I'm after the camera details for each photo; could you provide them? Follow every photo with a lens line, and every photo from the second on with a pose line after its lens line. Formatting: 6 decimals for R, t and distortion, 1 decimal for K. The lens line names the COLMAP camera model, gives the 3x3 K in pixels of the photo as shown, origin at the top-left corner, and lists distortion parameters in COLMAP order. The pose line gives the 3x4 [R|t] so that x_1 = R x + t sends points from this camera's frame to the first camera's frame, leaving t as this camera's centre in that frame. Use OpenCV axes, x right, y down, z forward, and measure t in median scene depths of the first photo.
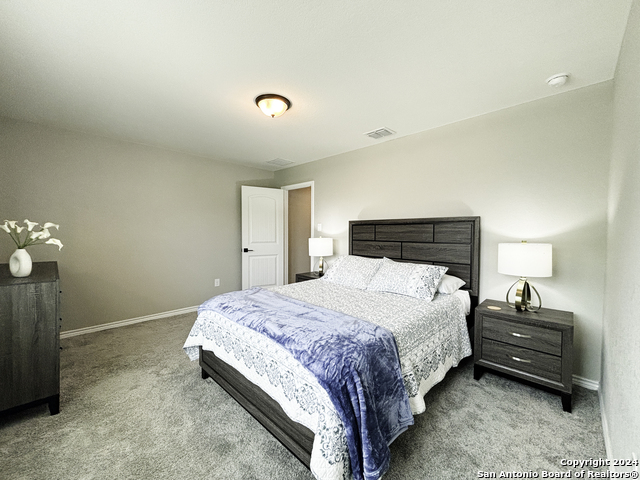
lens RADIAL K [[256.6, 0, 319.9], [0, 256.6, 238.6], [0, 0, 1]] dist [-0.000359, 0.000118]
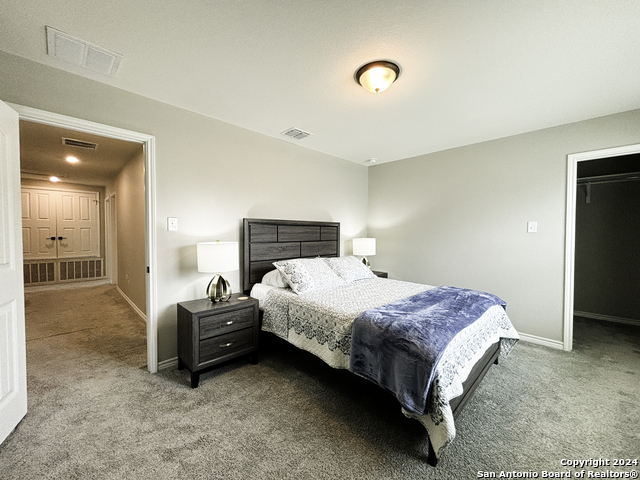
lens RADIAL K [[256.6, 0, 319.9], [0, 256.6, 237.7], [0, 0, 1]] dist [-0.000359, 0.000118]
pose [[-0.001004, -0.024919, 0.999689, -0.722431], [0.023032, 0.999424, 0.024936, -0.027725], [-0.999734, 0.023050, -0.000430, 0.863325]]
